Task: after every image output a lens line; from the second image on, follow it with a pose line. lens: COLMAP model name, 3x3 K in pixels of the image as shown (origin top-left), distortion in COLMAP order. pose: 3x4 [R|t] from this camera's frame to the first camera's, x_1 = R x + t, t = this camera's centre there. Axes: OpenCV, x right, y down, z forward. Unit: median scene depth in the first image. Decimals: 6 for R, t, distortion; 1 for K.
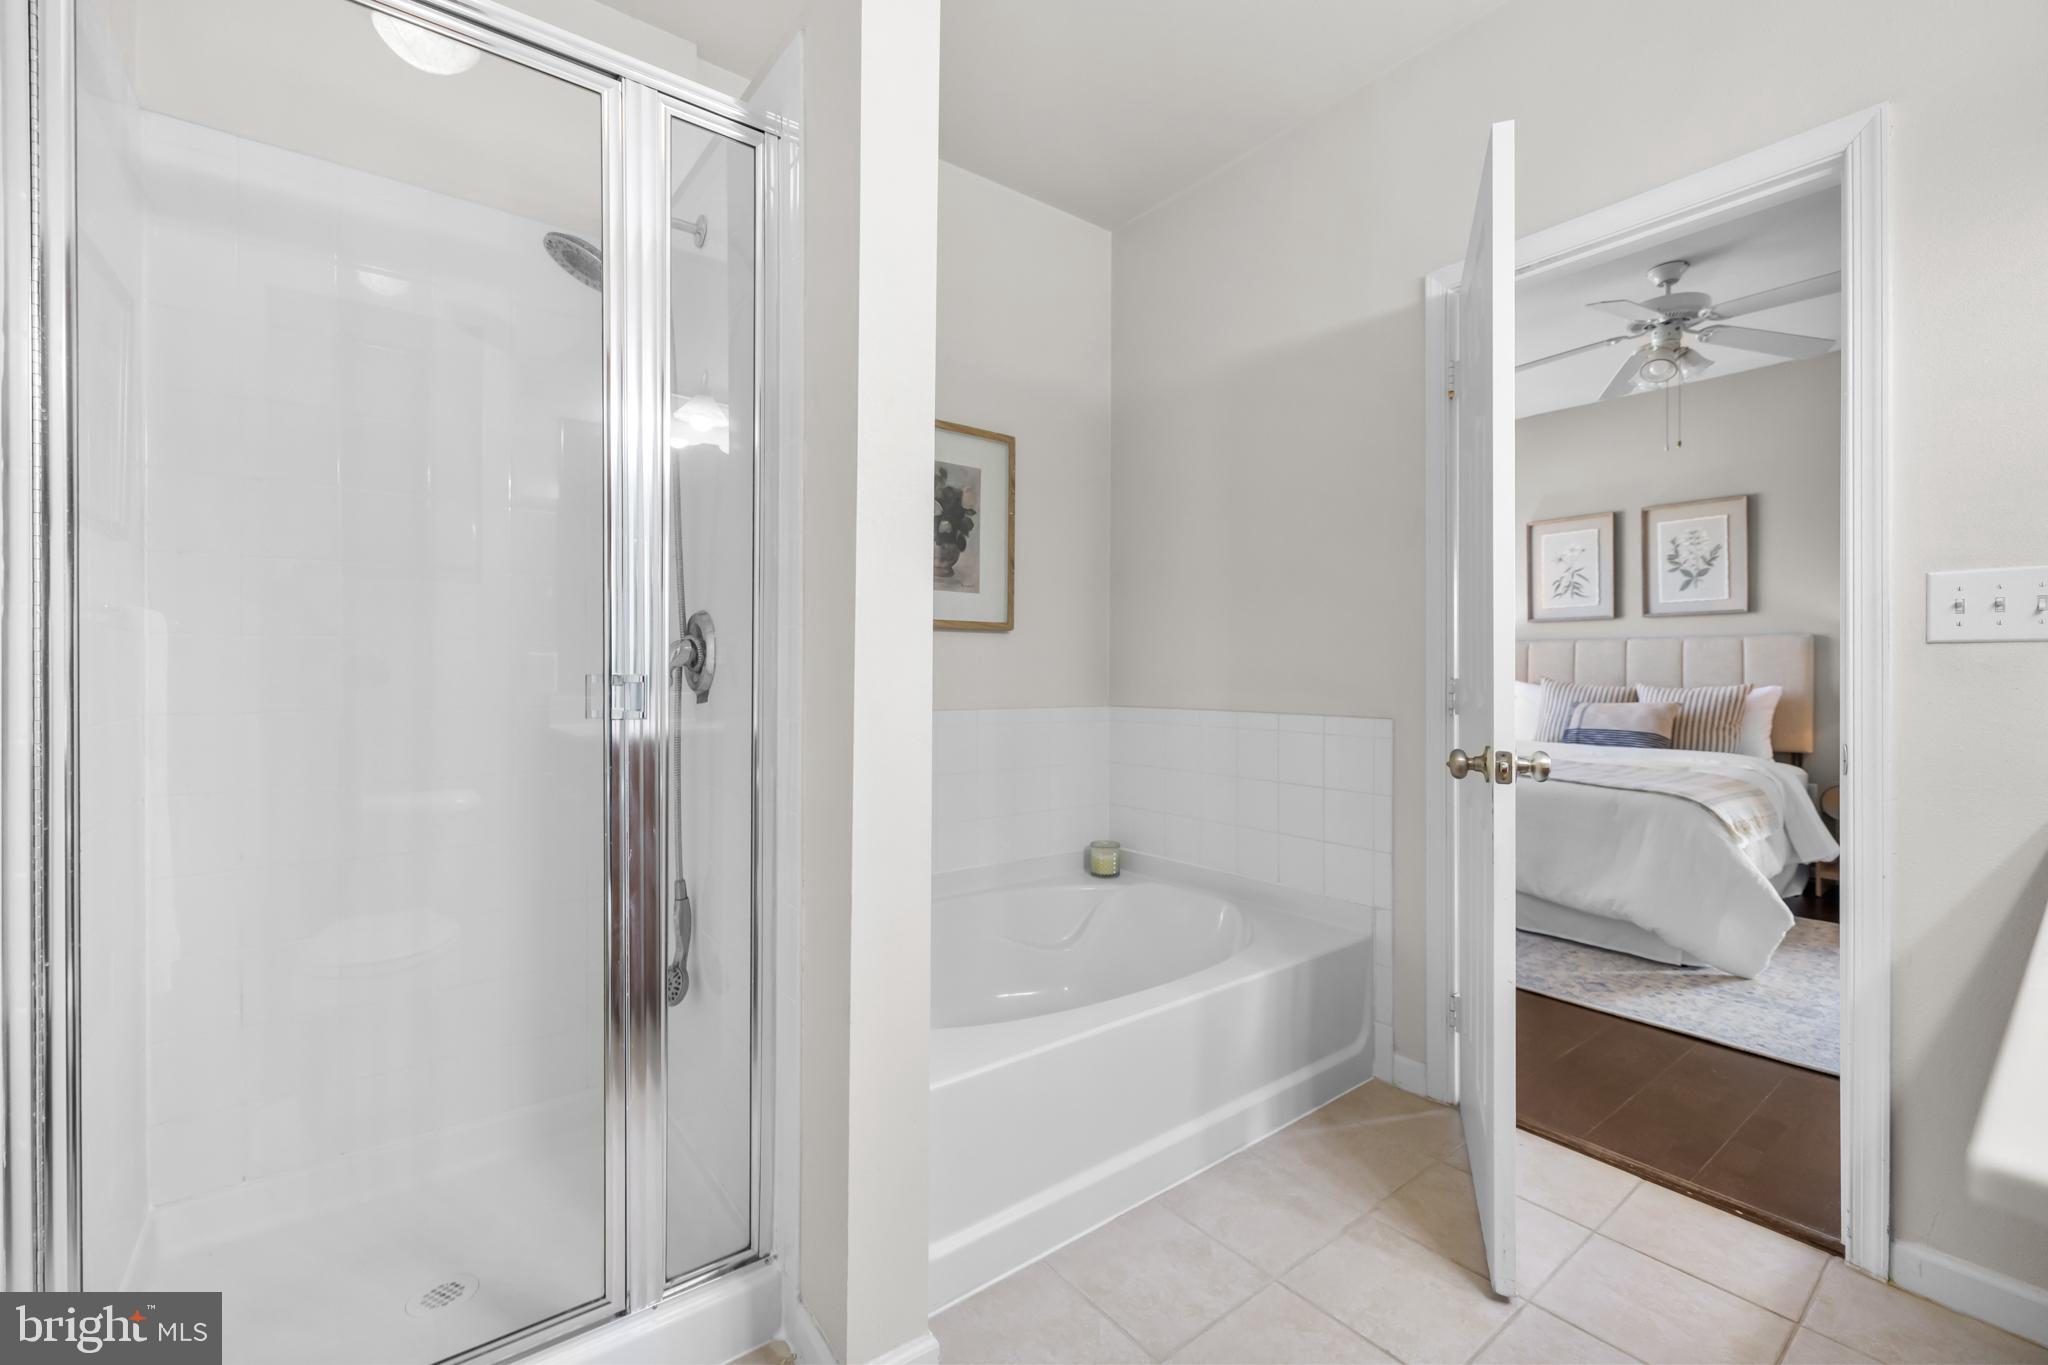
lens RADIAL K [[888.6, 0, 1035.2], [0, 888.6, 671.1], [0, 0, 1]] dist [0.005734, -0.000497]
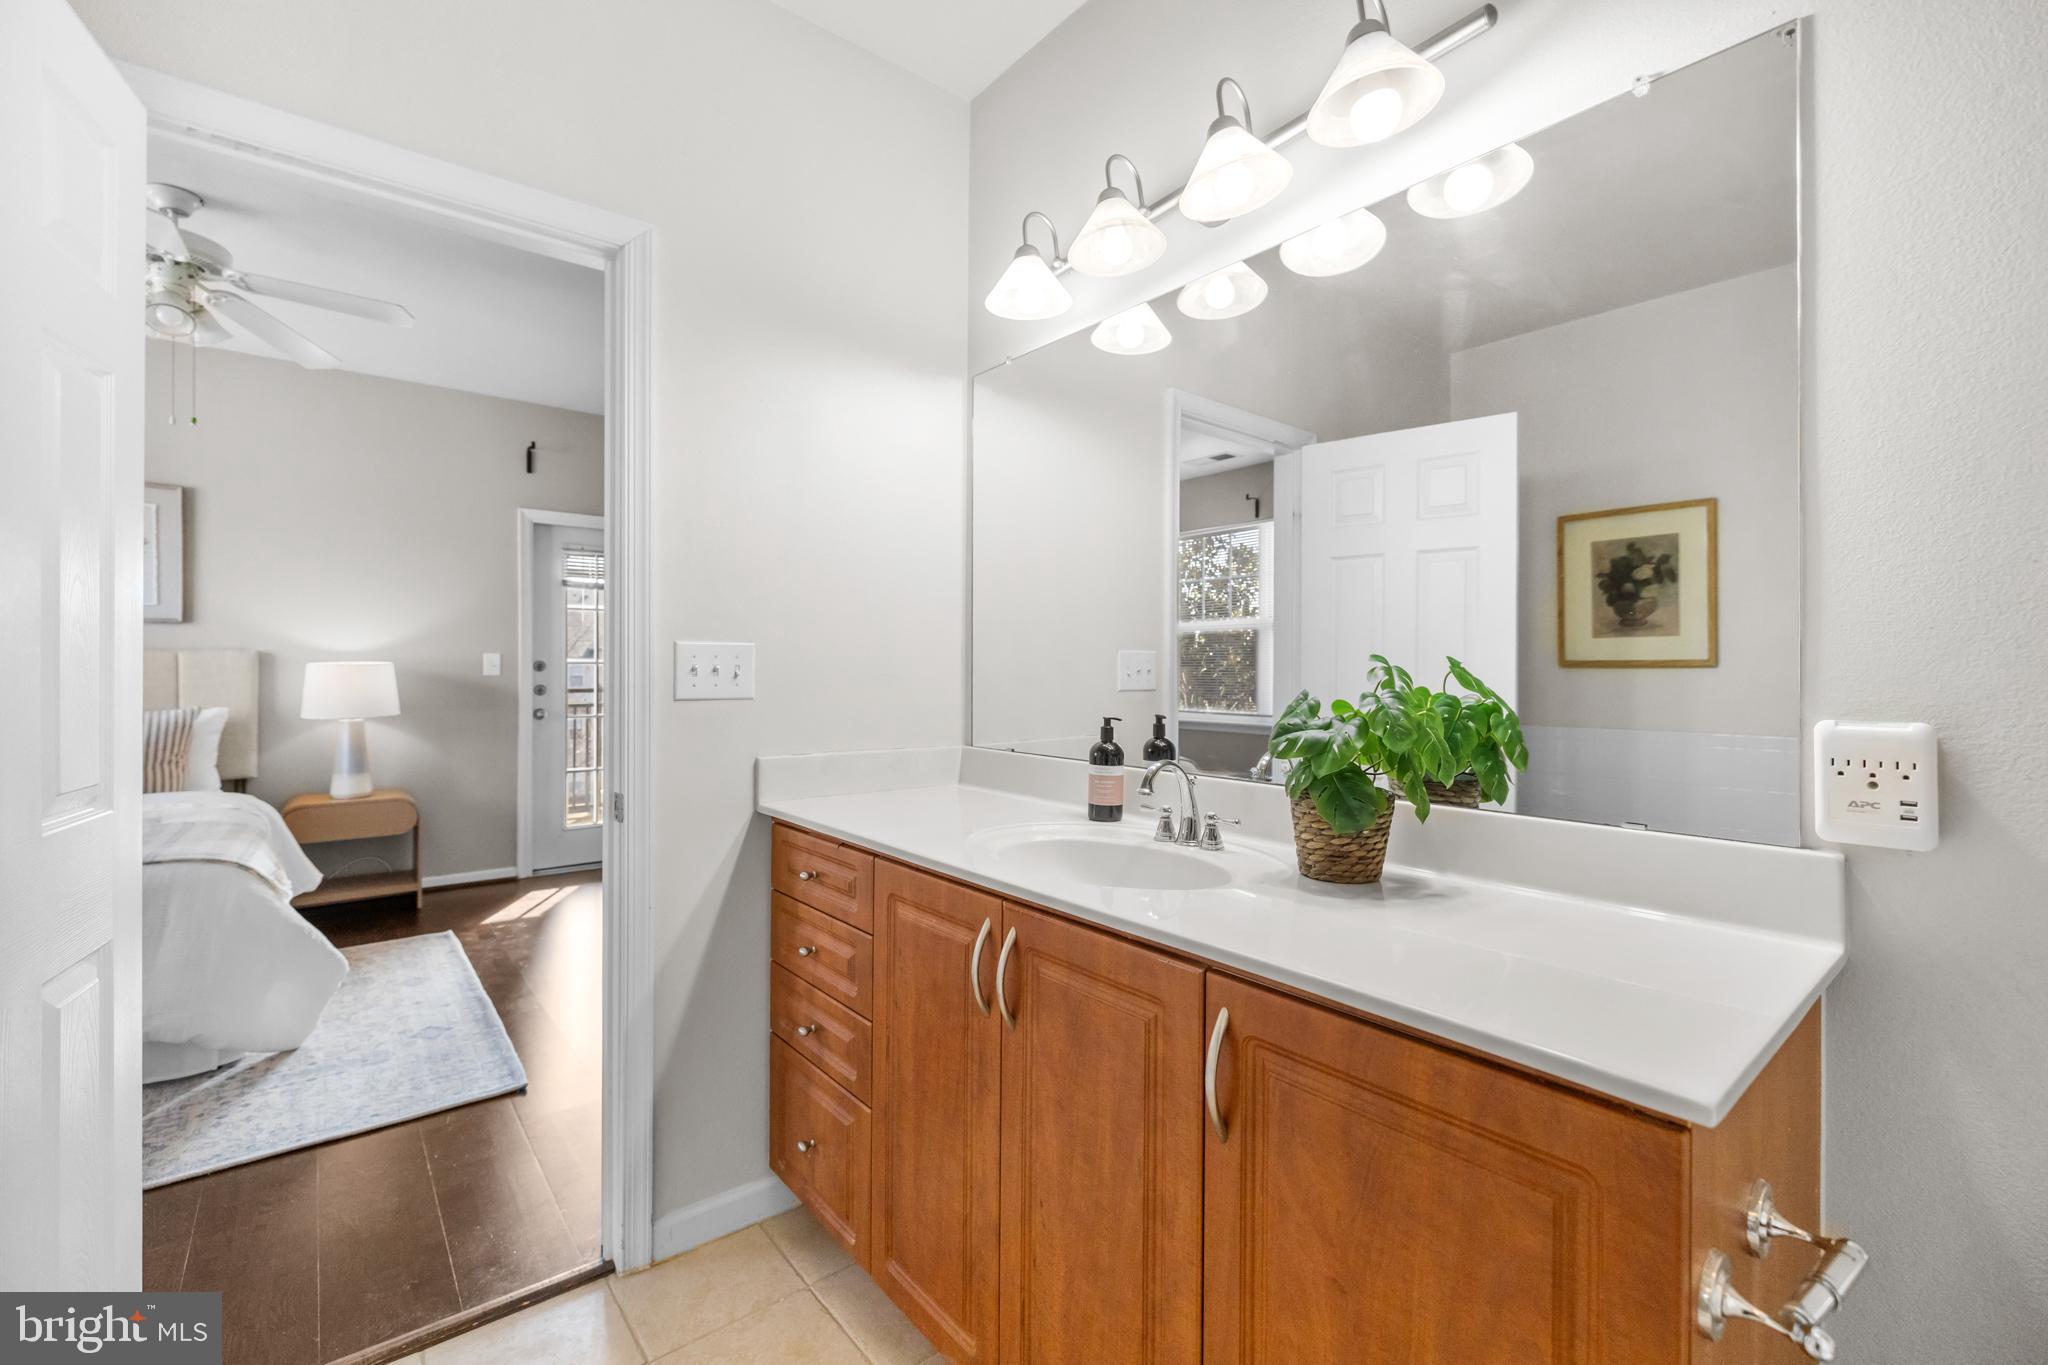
lens RADIAL K [[888.6, 0, 1030.0], [0, 888.6, 661.8], [0, 0, 1]] dist [0.005734, -0.000497]
pose [[0.002745, 0.001040, 0.999996, -0.062964], [-0.001165, 0.999999, -0.001036, -0.029010], [-0.999996, -0.001163, 0.002746, 0.186892]]
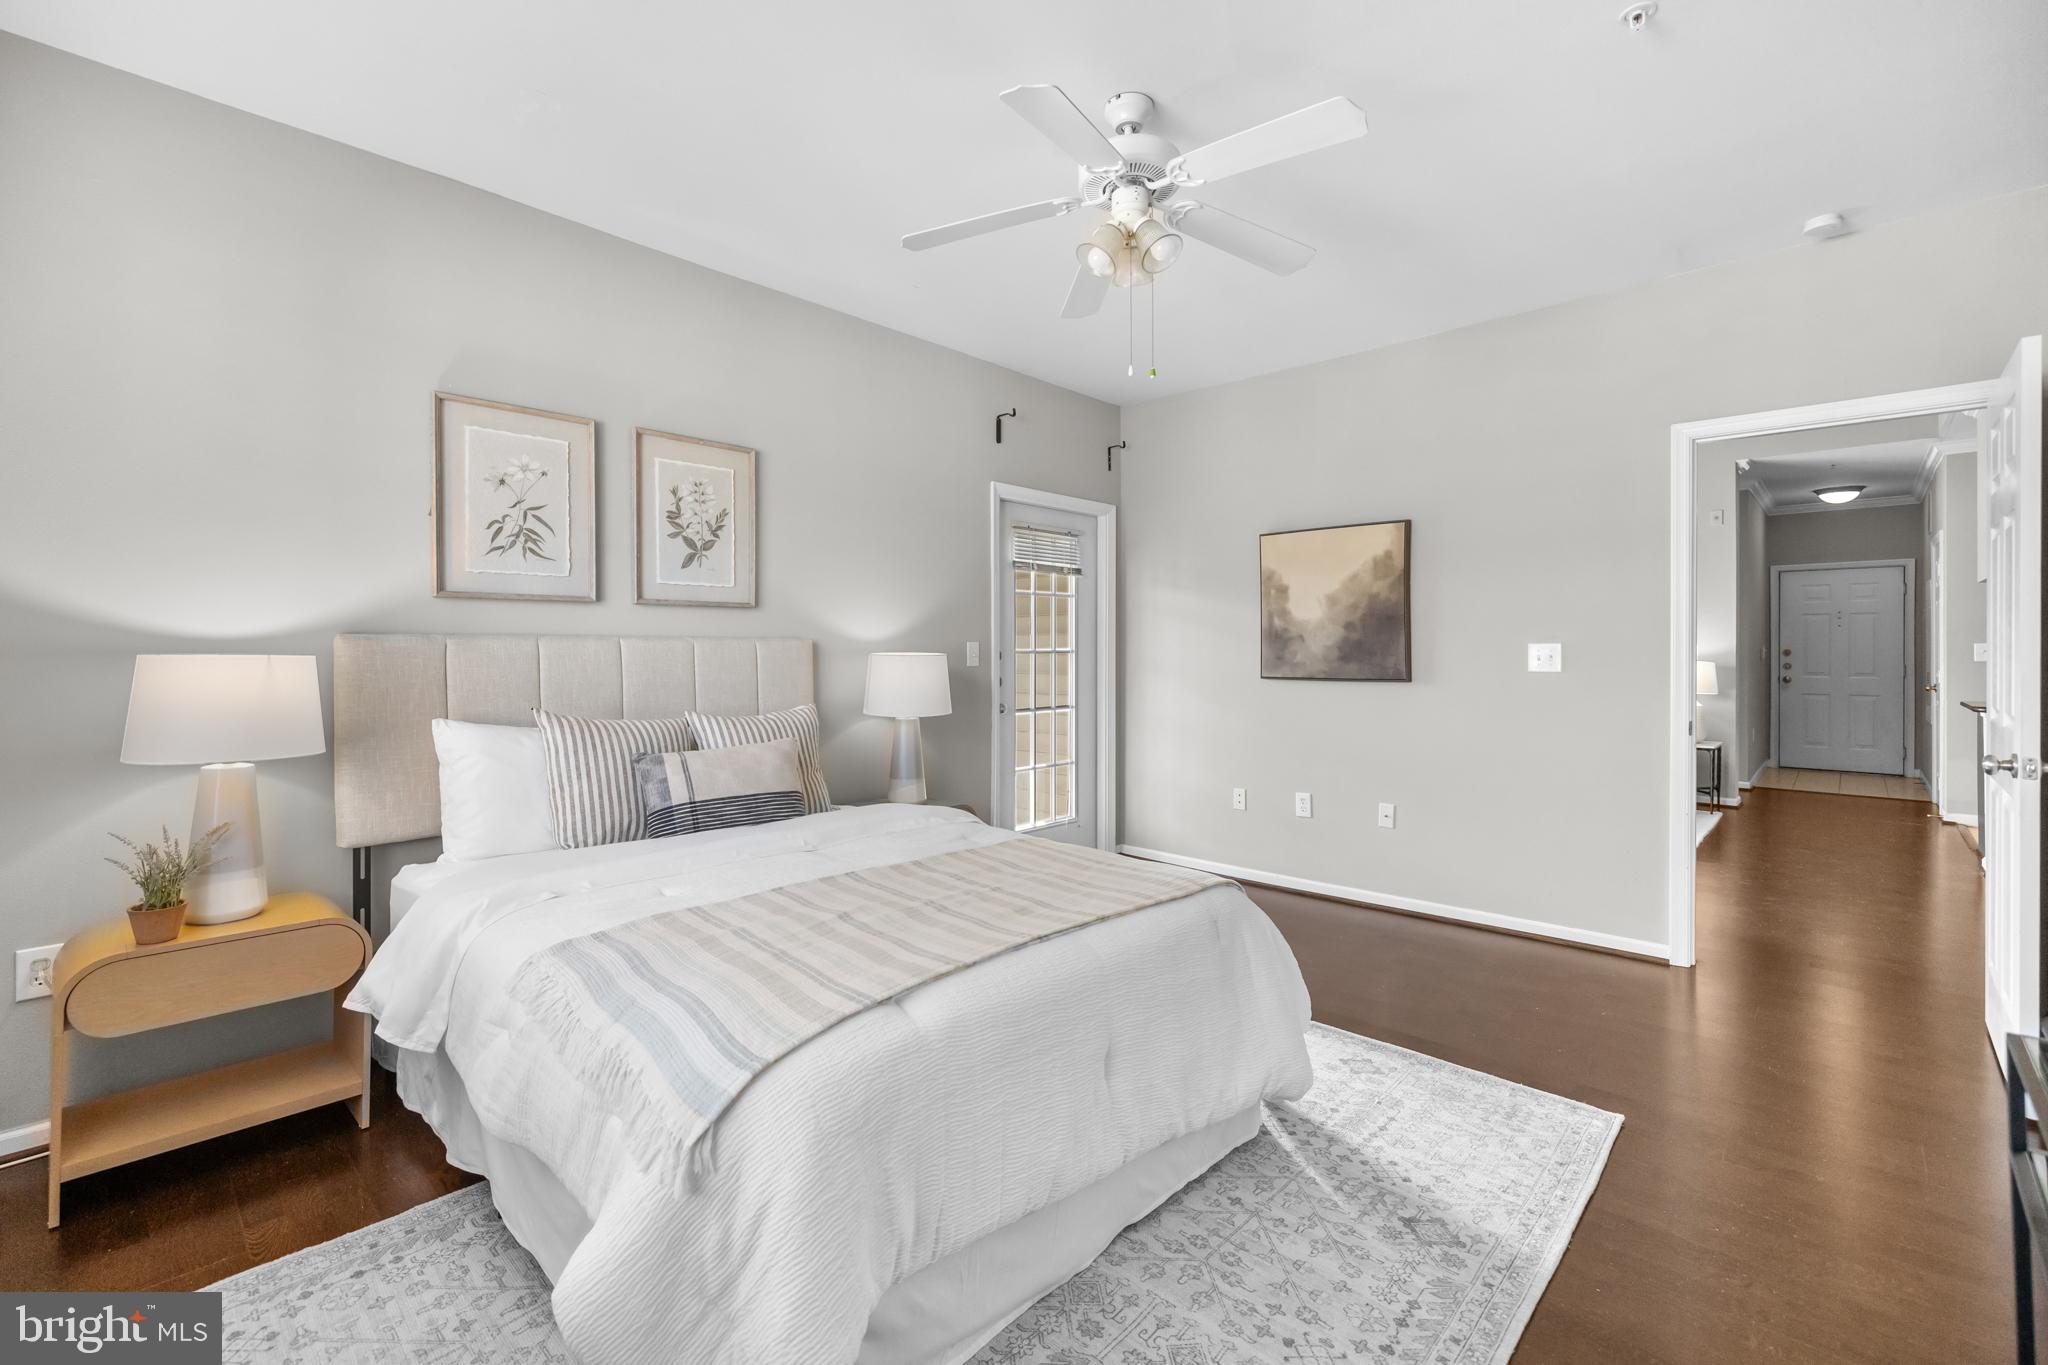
lens RADIAL K [[888.6, 0, 1012.1], [0, 888.6, 648.5], [0, 0, 1]] dist [0.005734, -0.000497]
pose [[-0.133812, 0.000444, 0.991007, 0.038773], [0.001491, 0.999999, -0.000246, -0.032759], [-0.991006, 0.001445, -0.133812, 0.932677]]
